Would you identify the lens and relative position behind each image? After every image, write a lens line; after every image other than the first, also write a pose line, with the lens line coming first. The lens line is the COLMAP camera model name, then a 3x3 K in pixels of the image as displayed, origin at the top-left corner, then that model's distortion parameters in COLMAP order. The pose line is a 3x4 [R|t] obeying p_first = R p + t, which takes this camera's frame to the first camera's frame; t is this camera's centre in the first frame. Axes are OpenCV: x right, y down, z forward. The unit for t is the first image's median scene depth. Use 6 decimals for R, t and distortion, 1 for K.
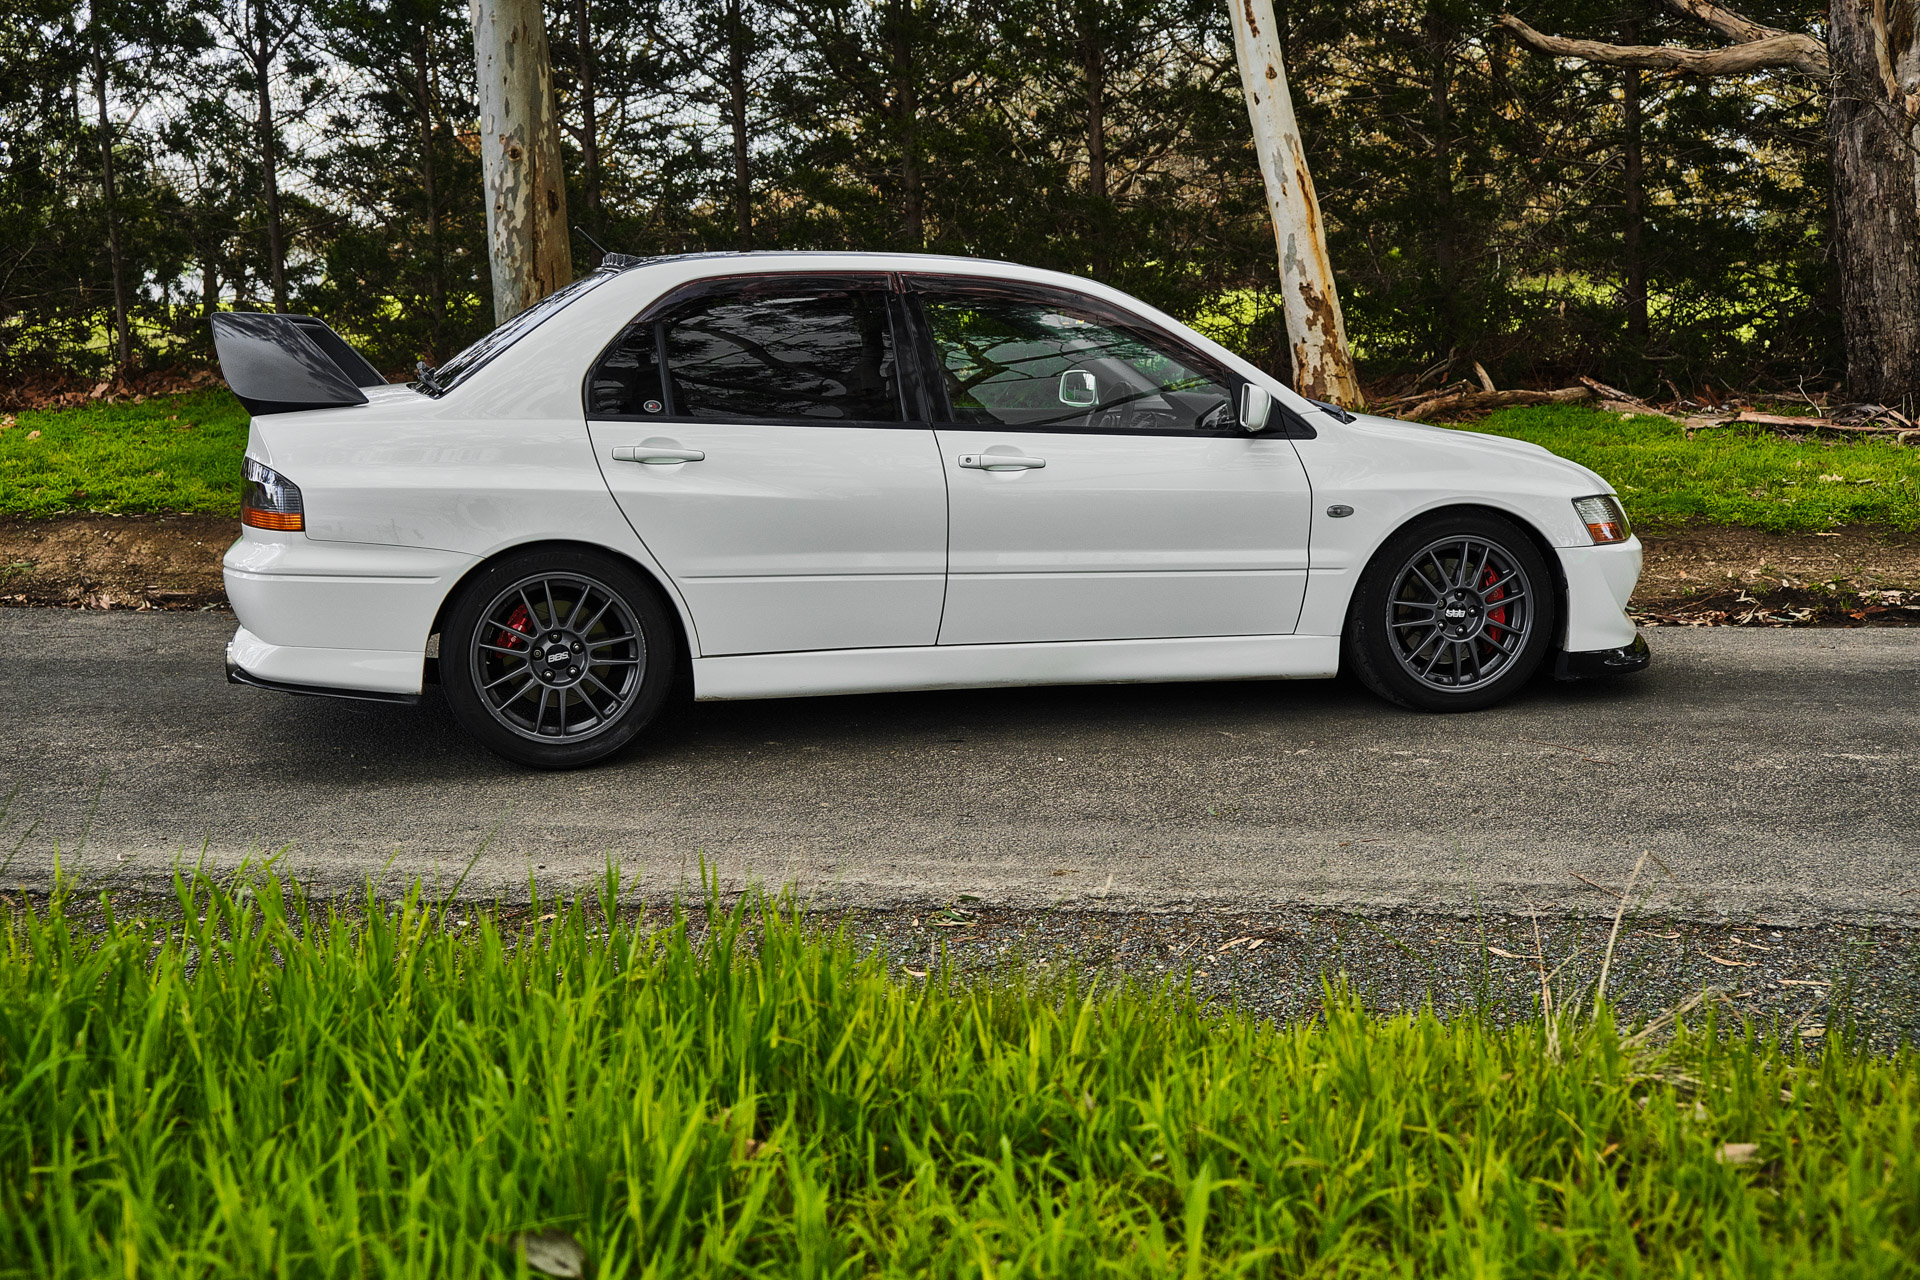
lens RADIAL K [[2144.3, 0, 964.9], [0, 2144.3, 642.7], [0, 0, 1]] dist [-0.010202, 0.000000]
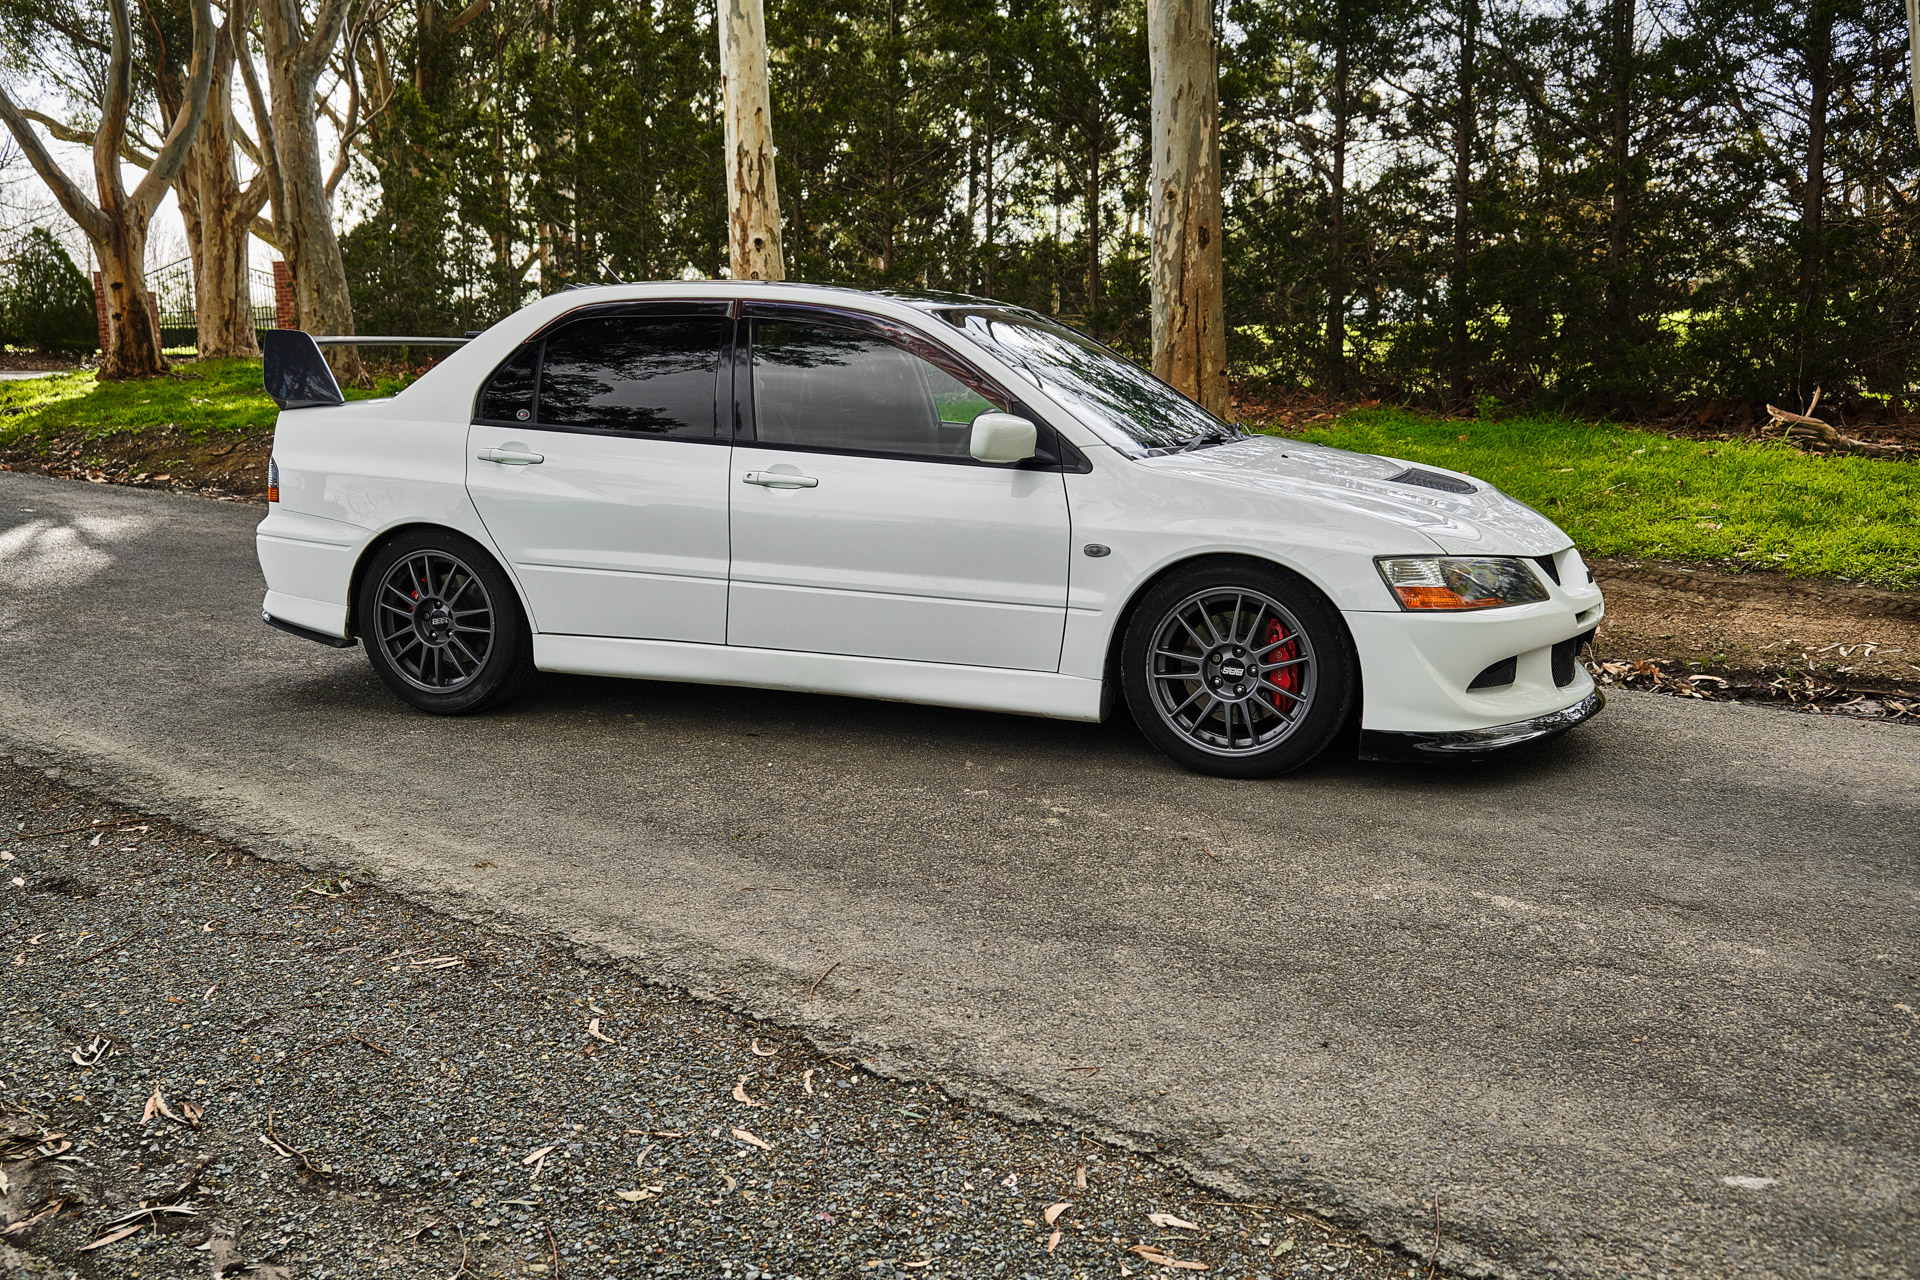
lens RADIAL K [[1774.3, 0, 956.1], [0, 1774.3, 649.6], [0, 0, 1]] dist [0.000236, 0.000000]
pose [[0.833735, 0.106547, -0.541787, 0.547598], [-0.093202, 0.994283, 0.052109, -0.052161], [0.544242, 0.007051, 0.838899, 0.301281]]
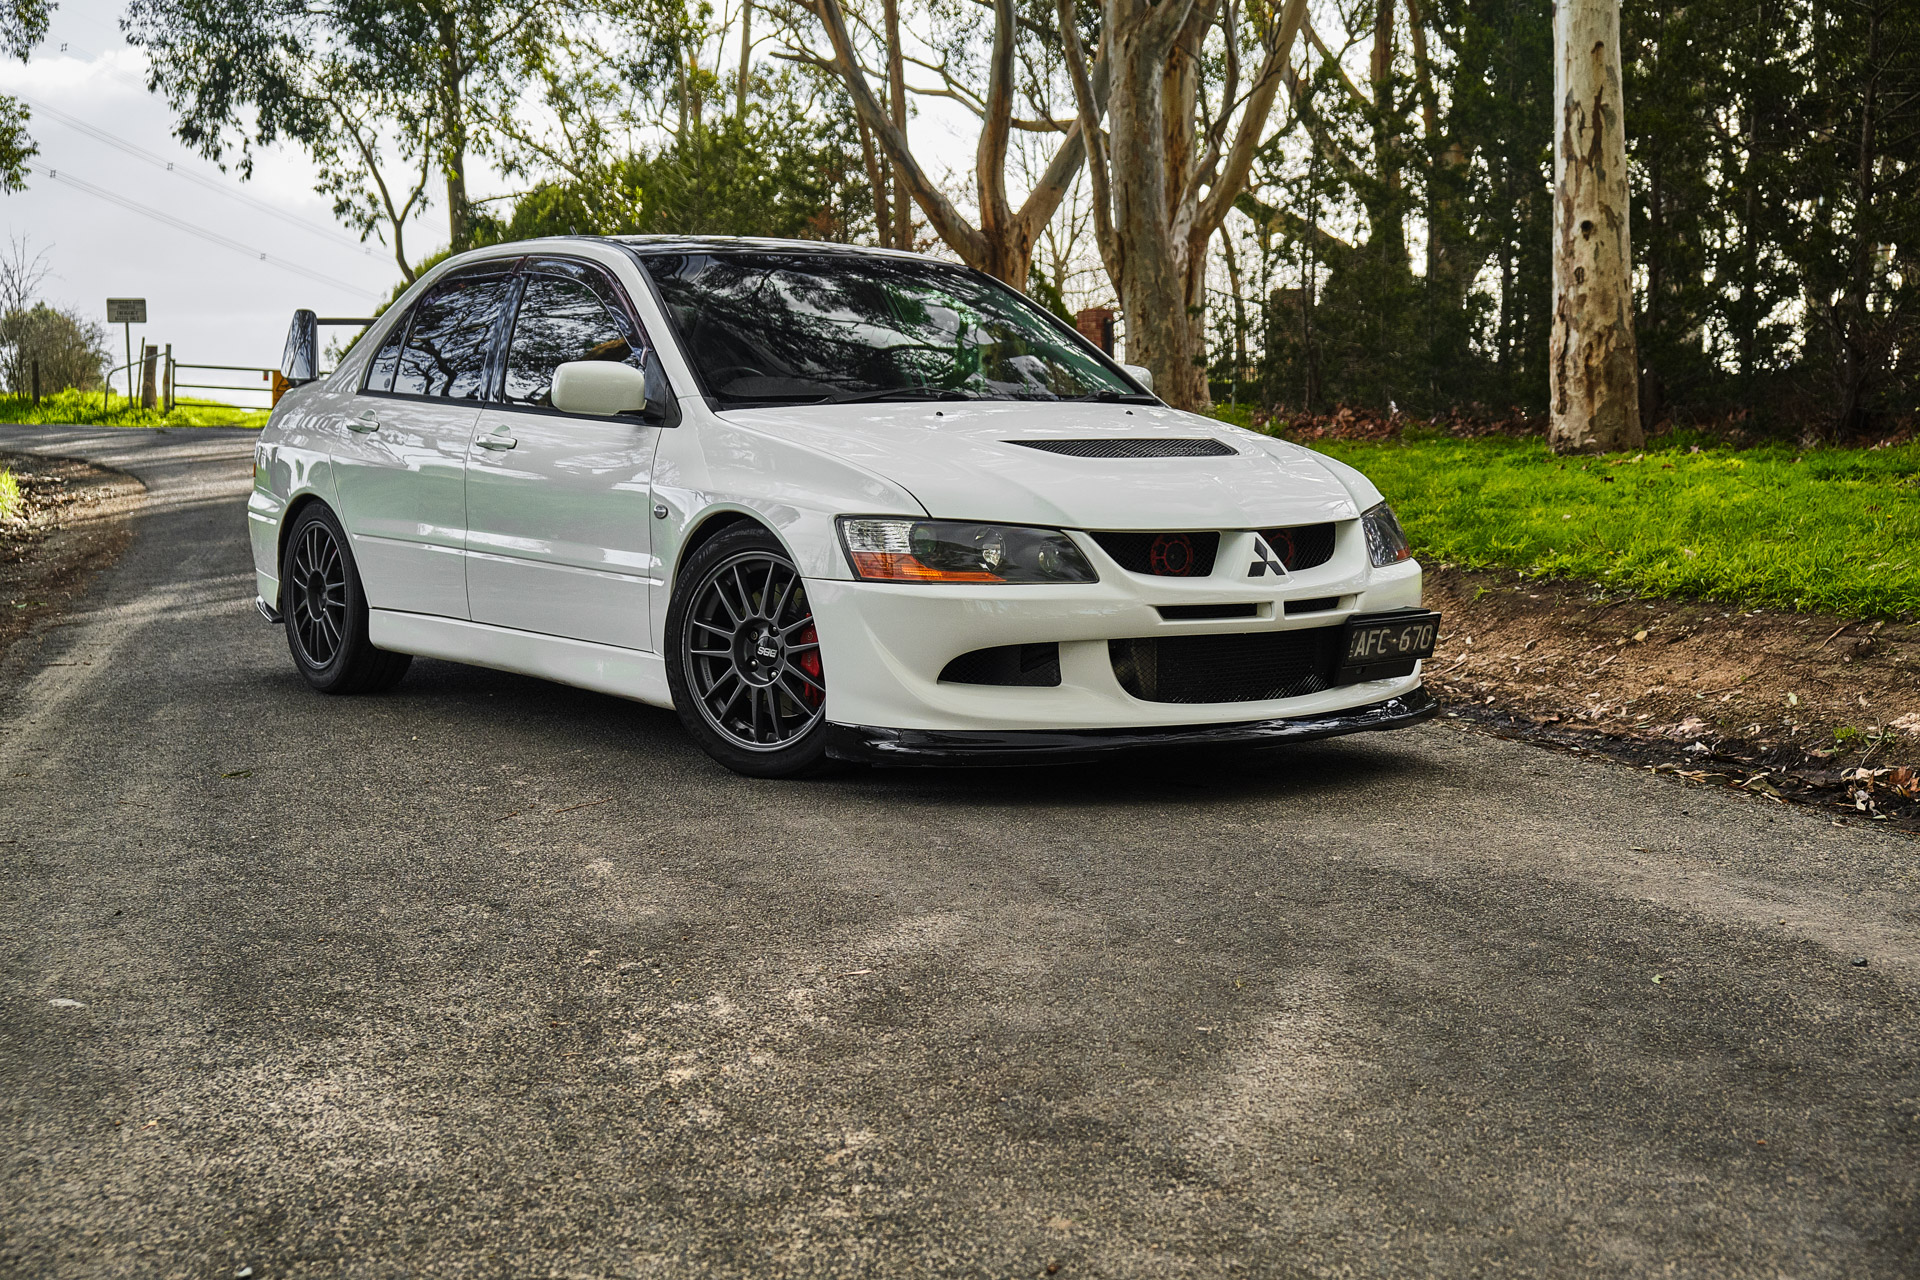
lens RADIAL K [[2587.2, 0, 938.9], [0, 2587.2, 640.7], [0, 0, 1]] dist [0.027068, 0.000000]
pose [[0.393500, 0.089681, -0.914940, 1.147807], [-0.136955, 0.989843, 0.038120, -0.064092], [0.909066, 0.110306, 0.401785, 0.684501]]
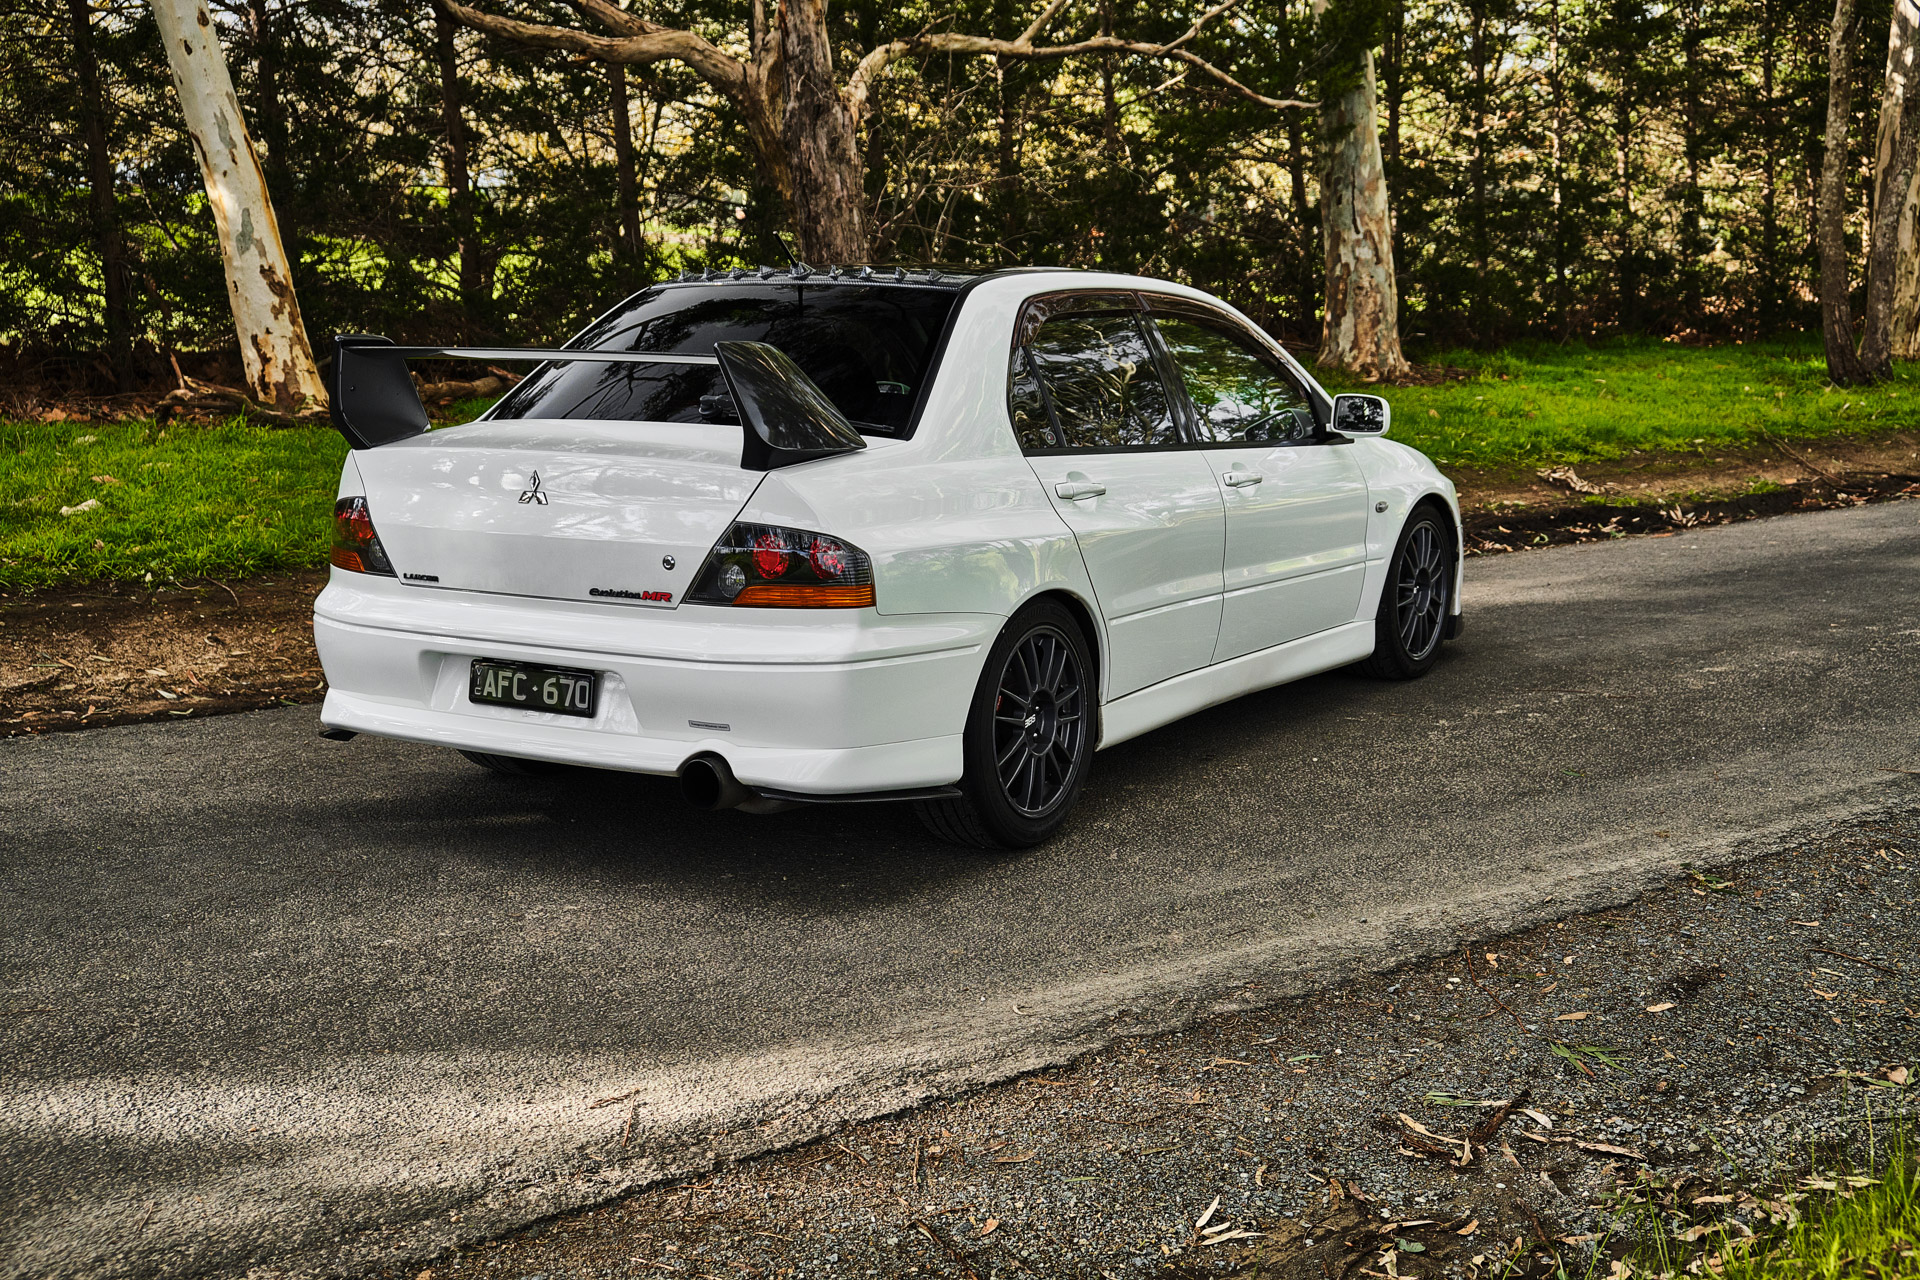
lens RADIAL K [[2366.7, 0, 961.3], [0, 2366.7, 601.0], [0, 0, 1]] dist [0.038094, 0.000000]
pose [[0.681759, -0.089354, 0.726099, -0.861634], [0.101323, 0.994480, 0.027245, -0.067923], [-0.724526, 0.054996, 0.687050, 0.310478]]
